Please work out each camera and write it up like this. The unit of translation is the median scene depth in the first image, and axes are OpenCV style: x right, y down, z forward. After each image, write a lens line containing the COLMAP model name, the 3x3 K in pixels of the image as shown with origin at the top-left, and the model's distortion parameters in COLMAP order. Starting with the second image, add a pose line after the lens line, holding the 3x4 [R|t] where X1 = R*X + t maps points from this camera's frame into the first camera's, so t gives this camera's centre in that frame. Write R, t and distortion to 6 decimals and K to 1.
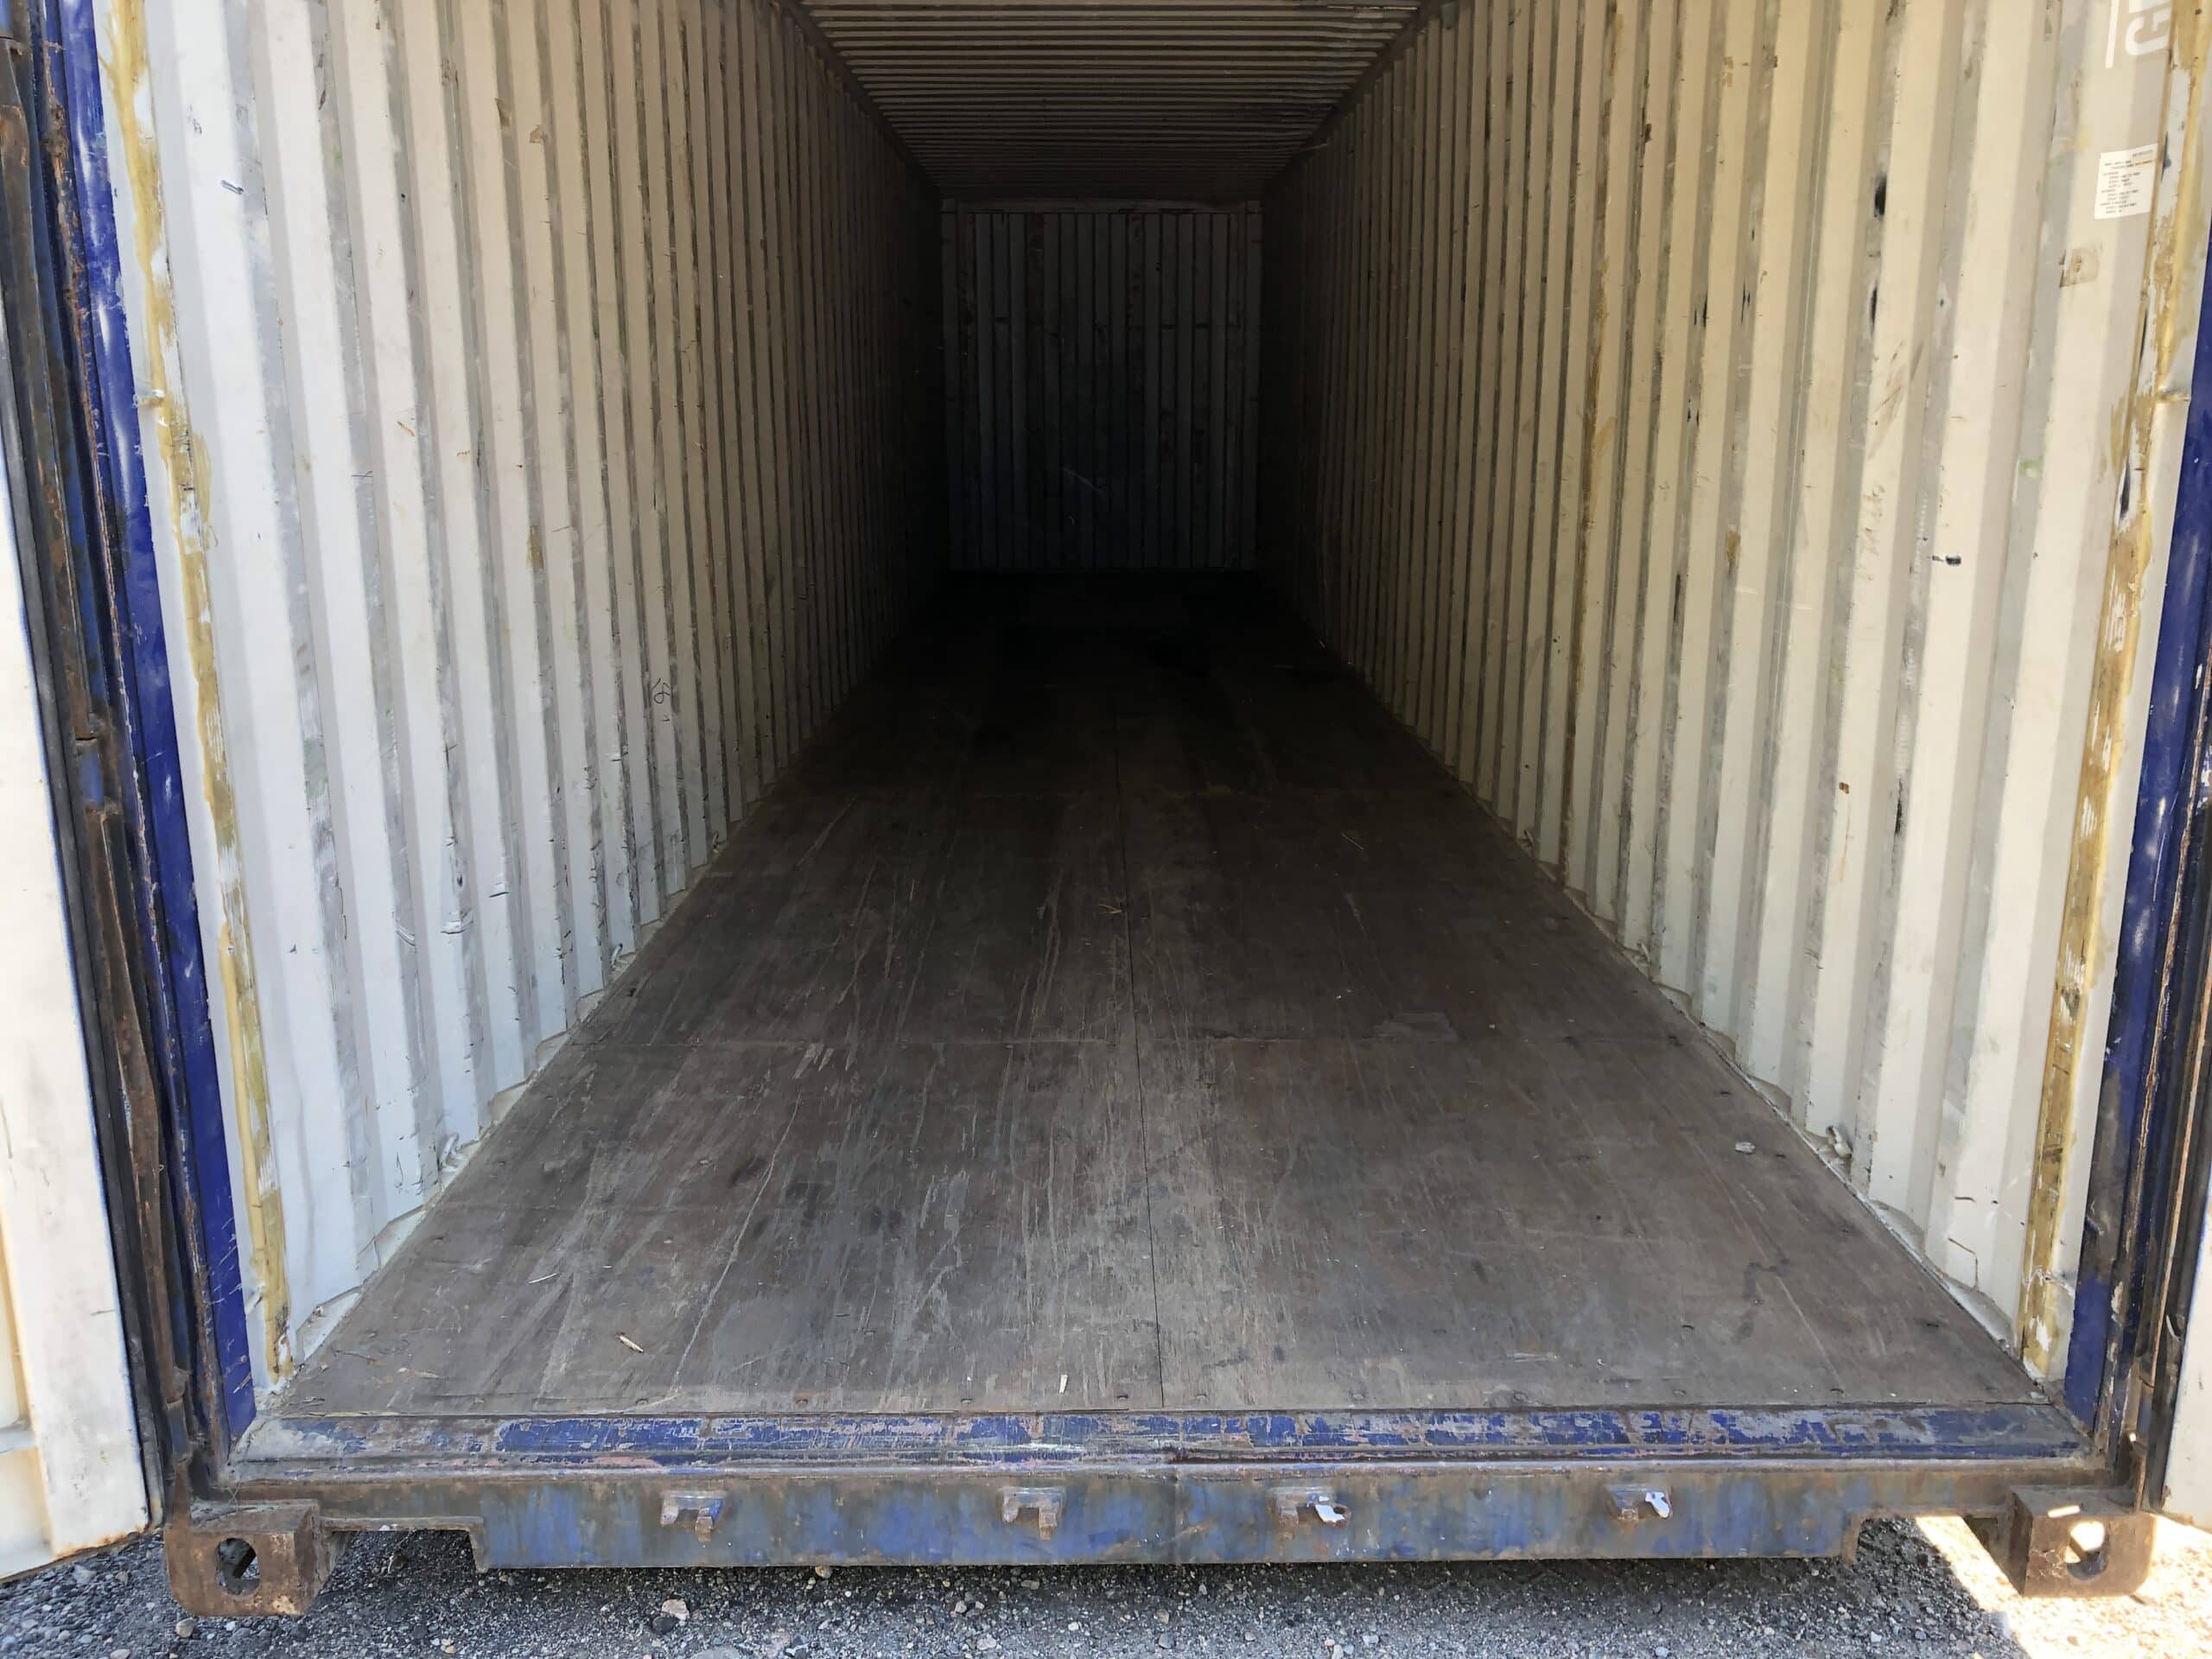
lens RADIAL K [[1819.4, 0, 1114.6], [0, 1819.4, 833.3], [0, 0, 1]] dist [0.007952, 0.001736]
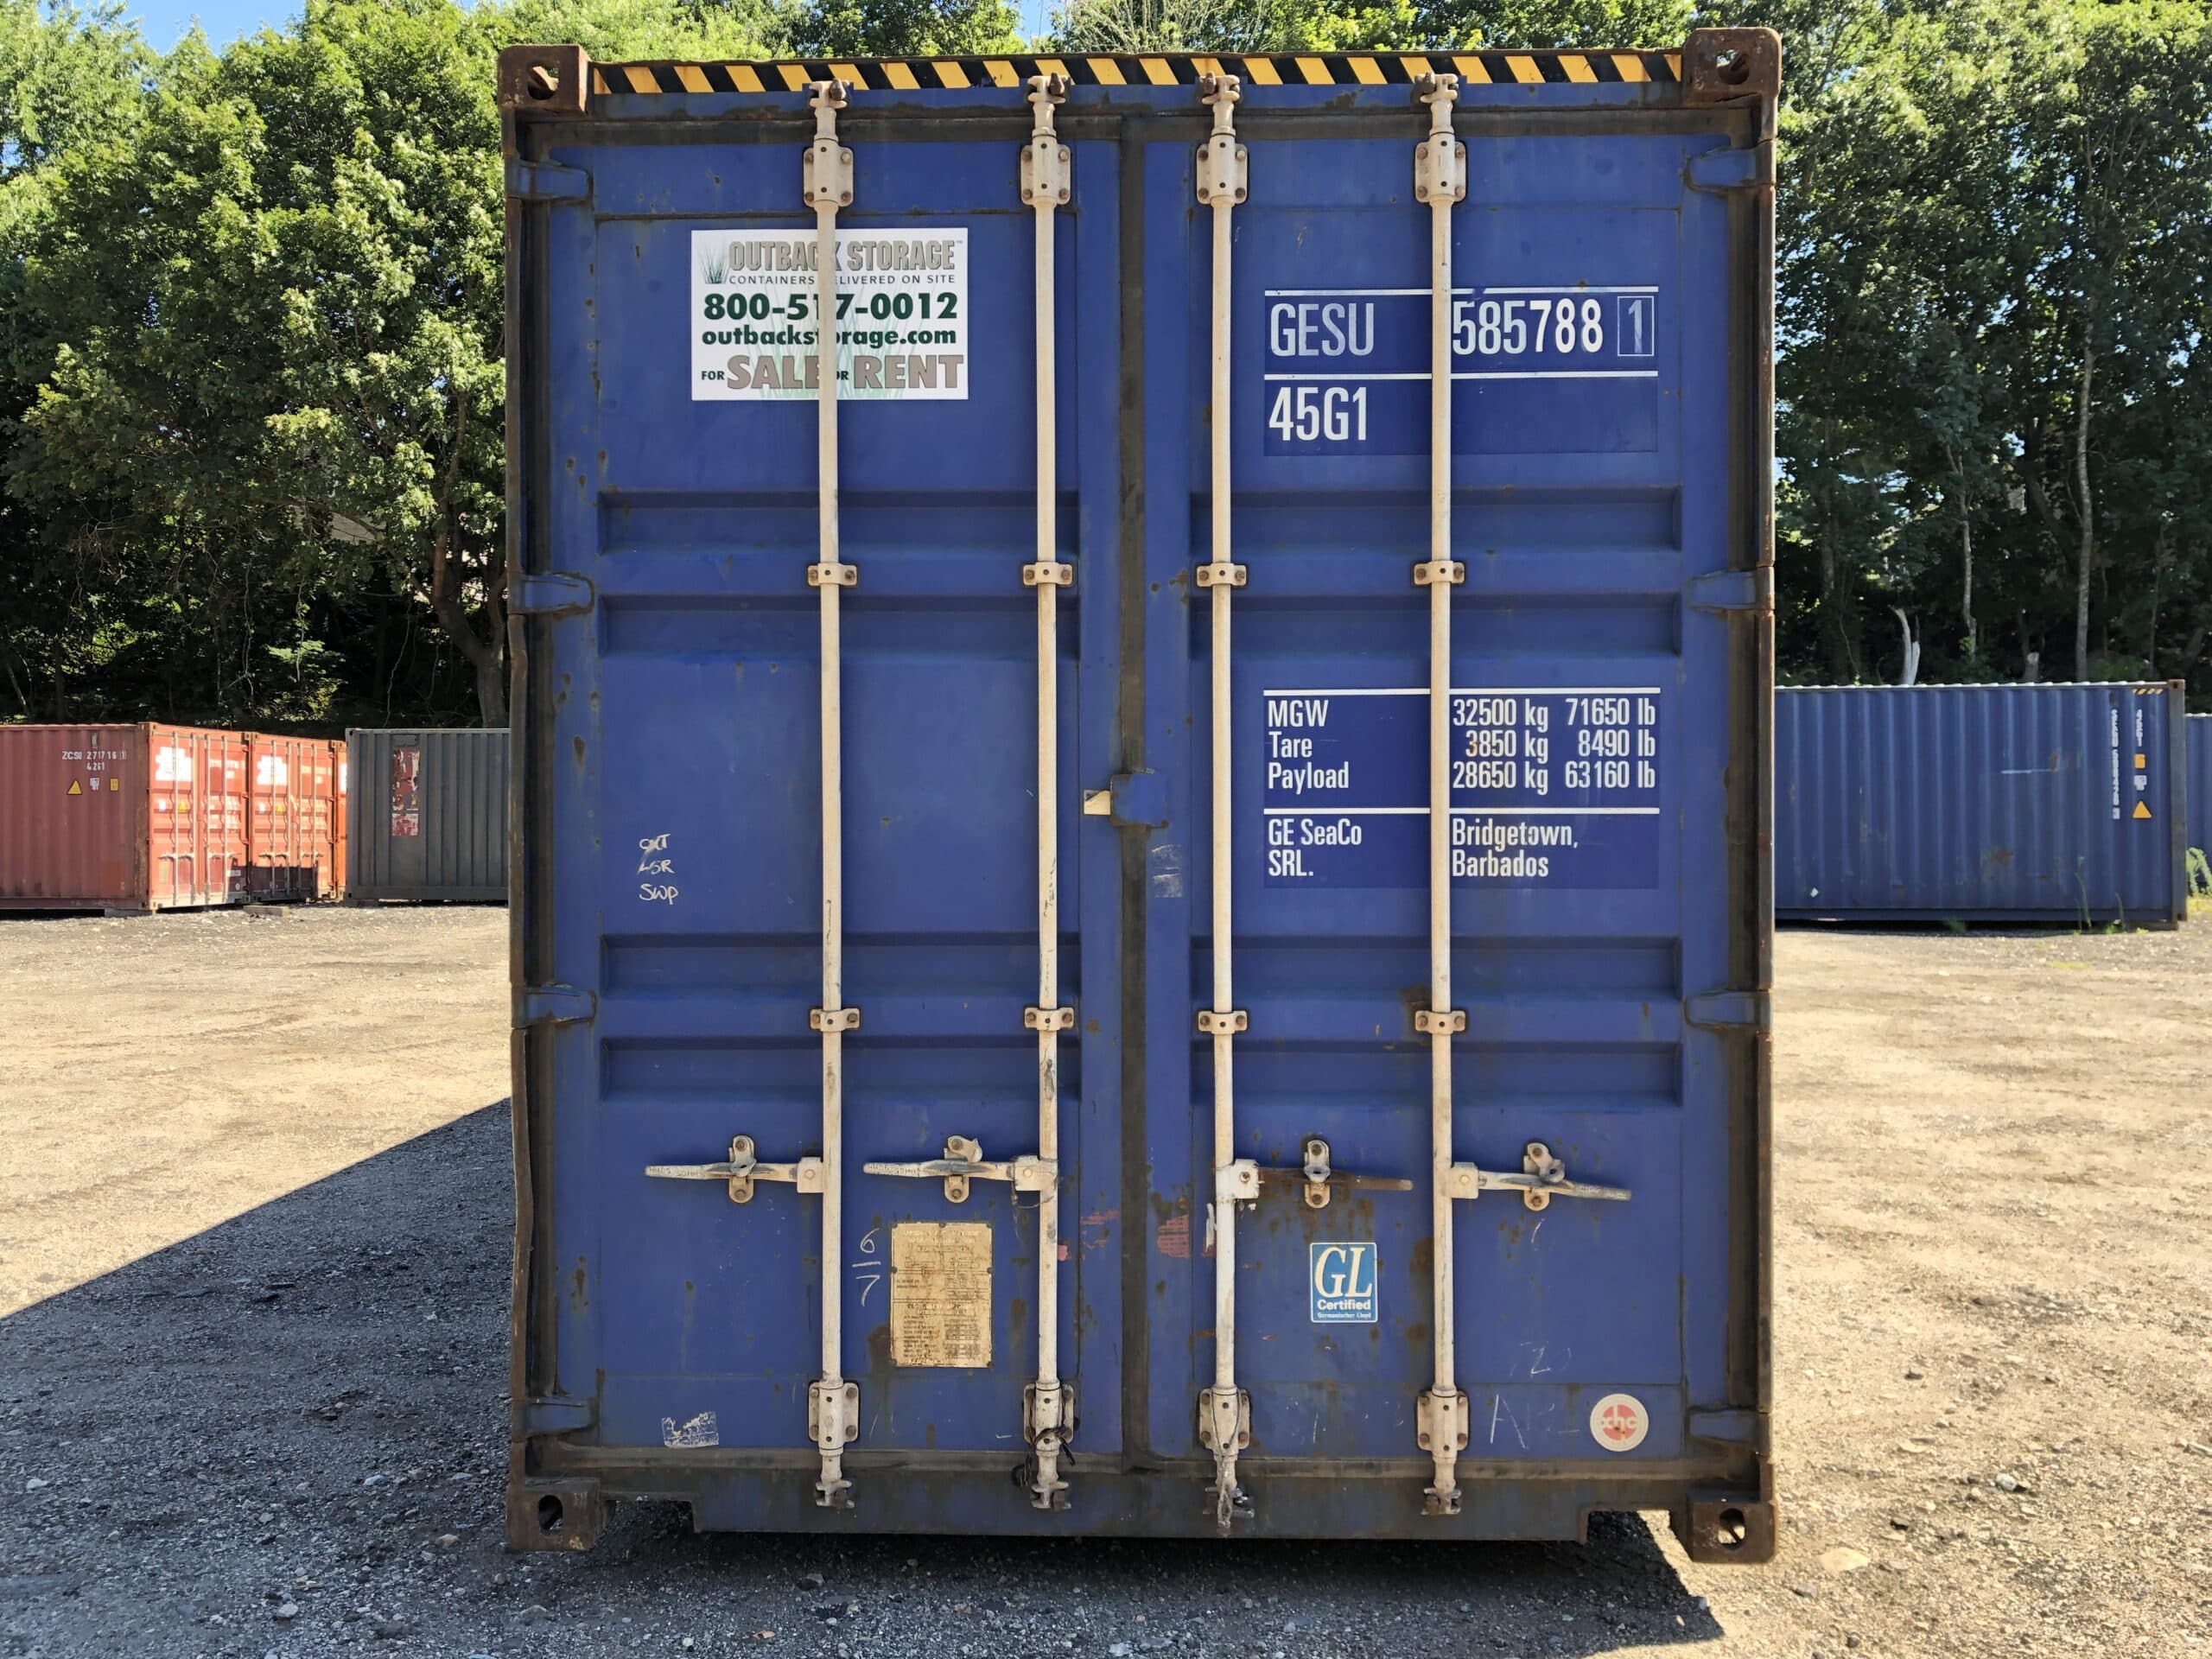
lens RADIAL K [[1805.1, 0, 1124.2], [0, 1805.1, 813.6], [0, 0, 1]] dist [0.054036, -0.079679]
pose [[0.999186, -0.000483, -0.040331, 0.073067], [-0.008663, 0.974018, -0.226303, 0.140040], [0.039393, 0.226468, 0.973222, -0.572792]]
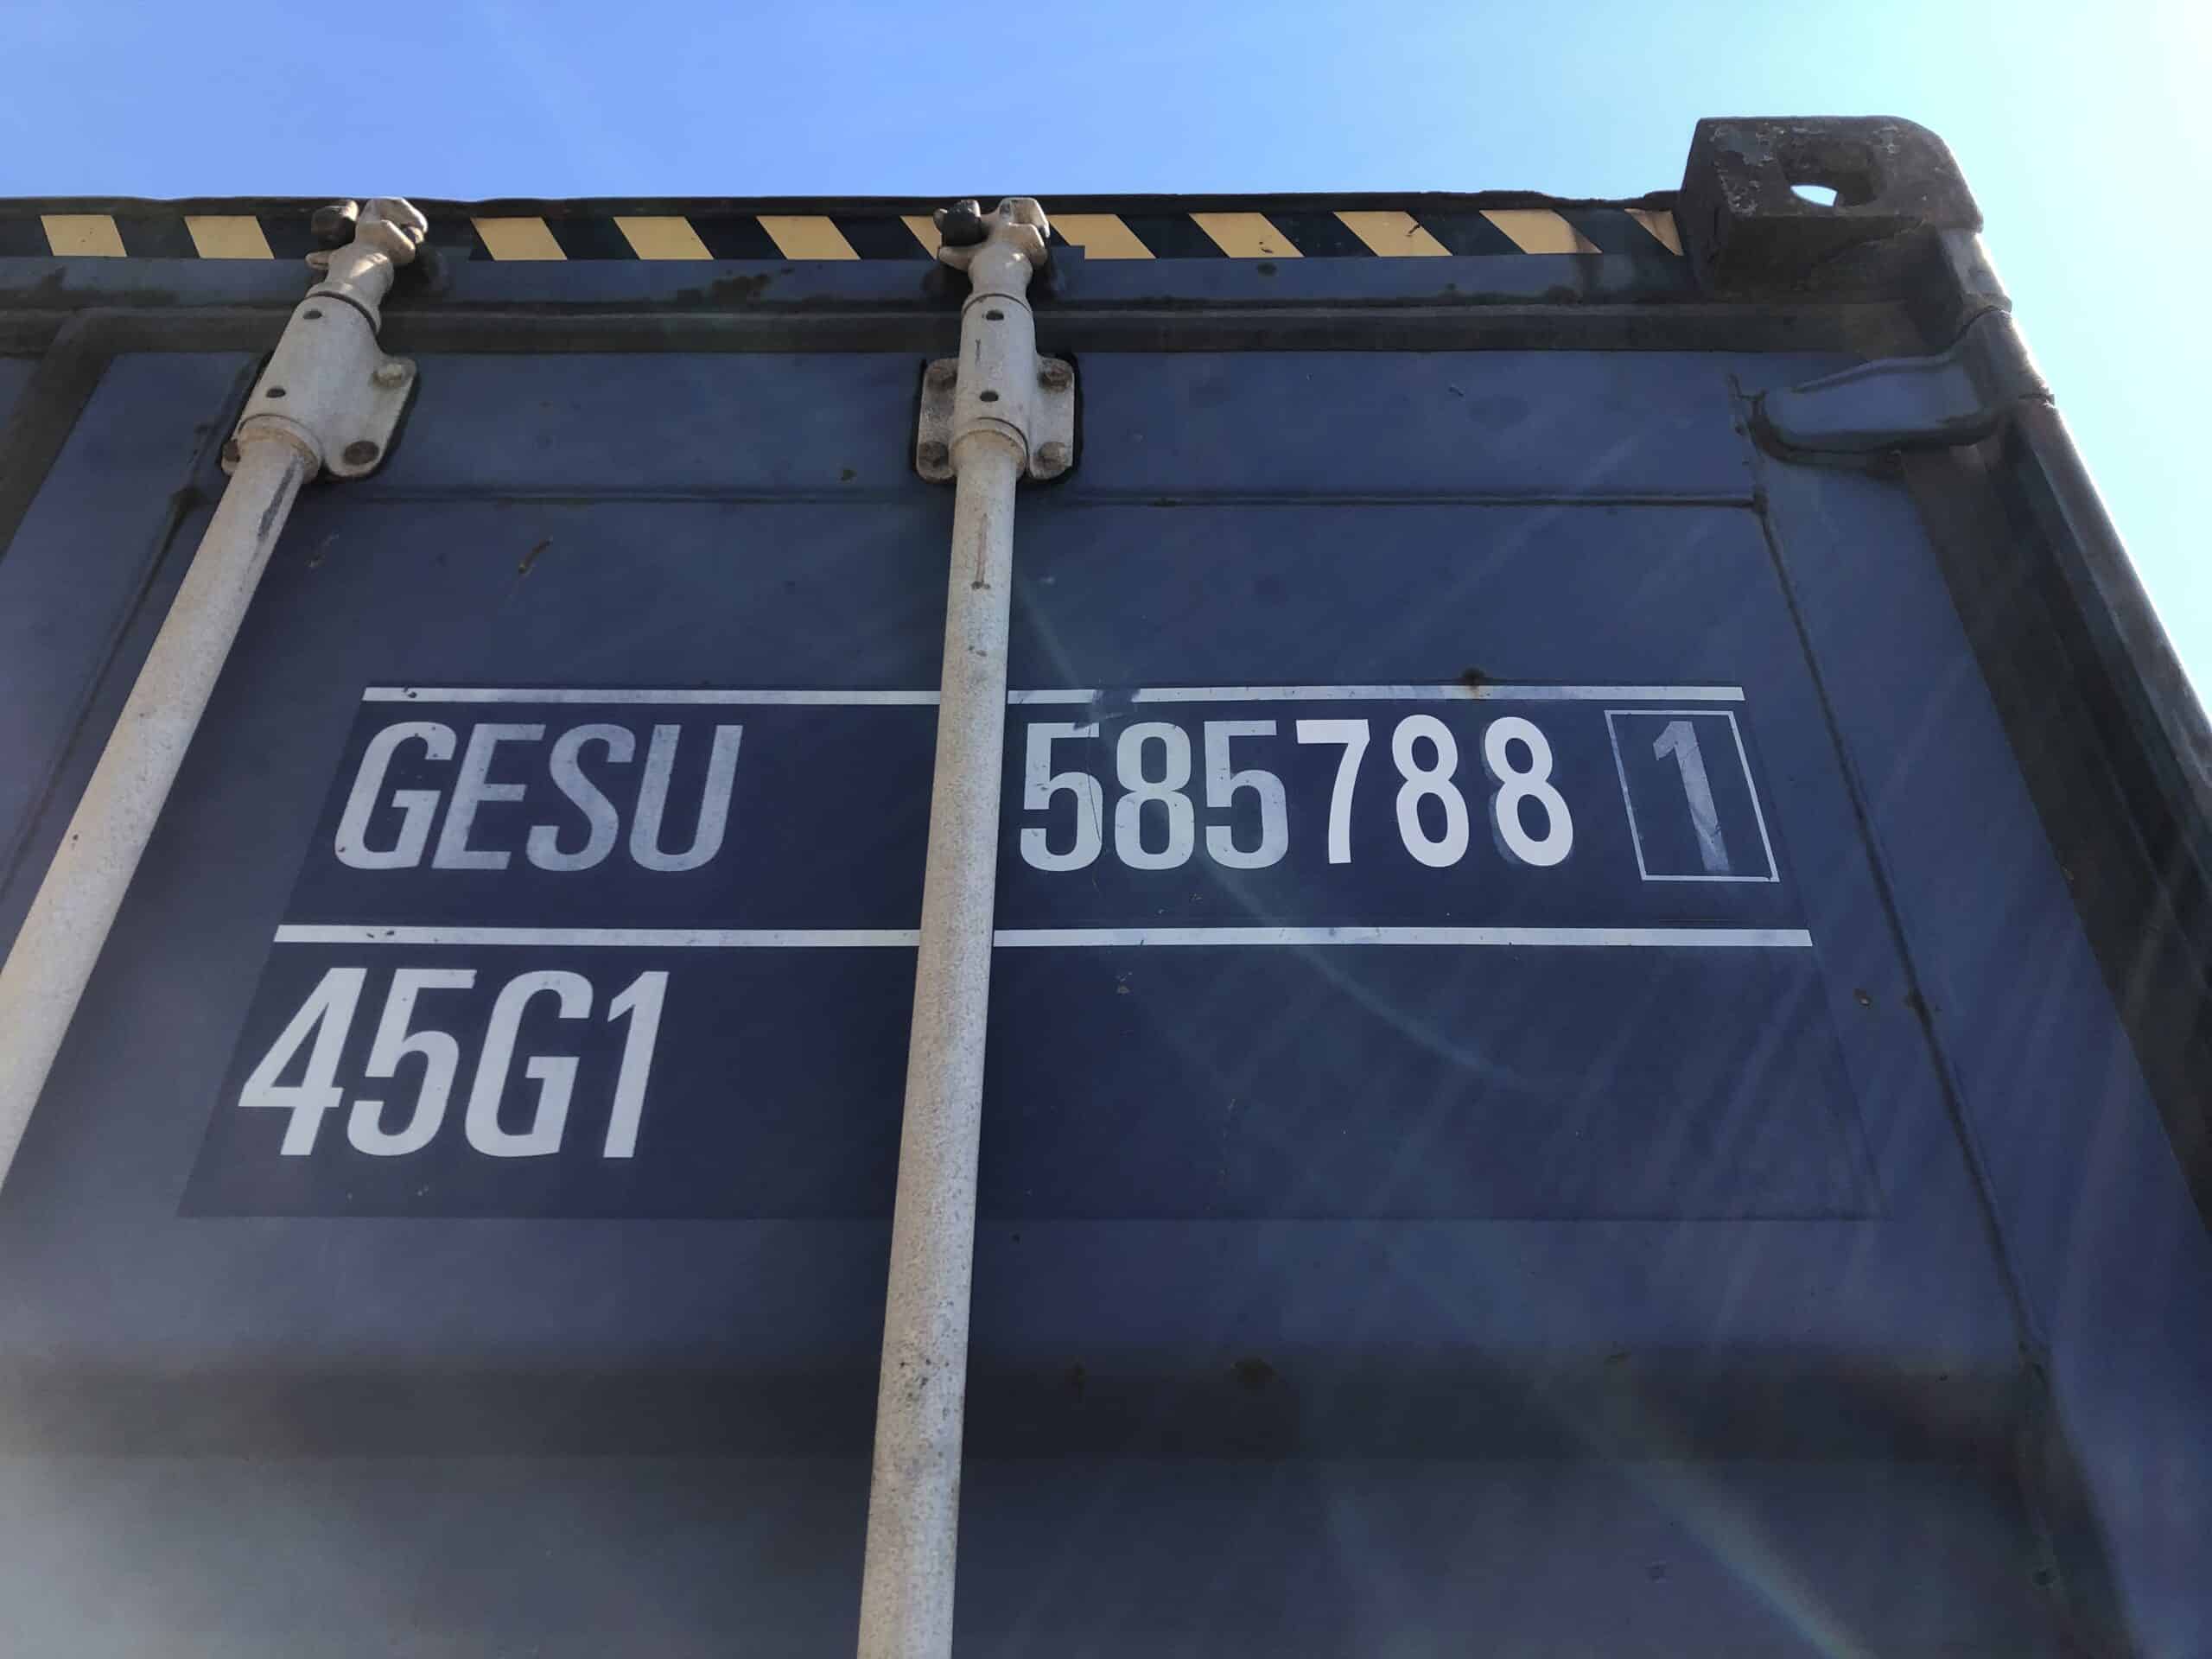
lens RADIAL K [[1861.8, 0, 1117.0], [0, 1861.8, 829.6], [0, 0, 1]] dist [0.023306, -0.014904]
pose [[0.999727, -0.008982, -0.021573, 0.296298], [-0.011401, 0.618334, -0.785833, -0.228313], [0.020398, 0.785864, 0.618063, 0.467020]]
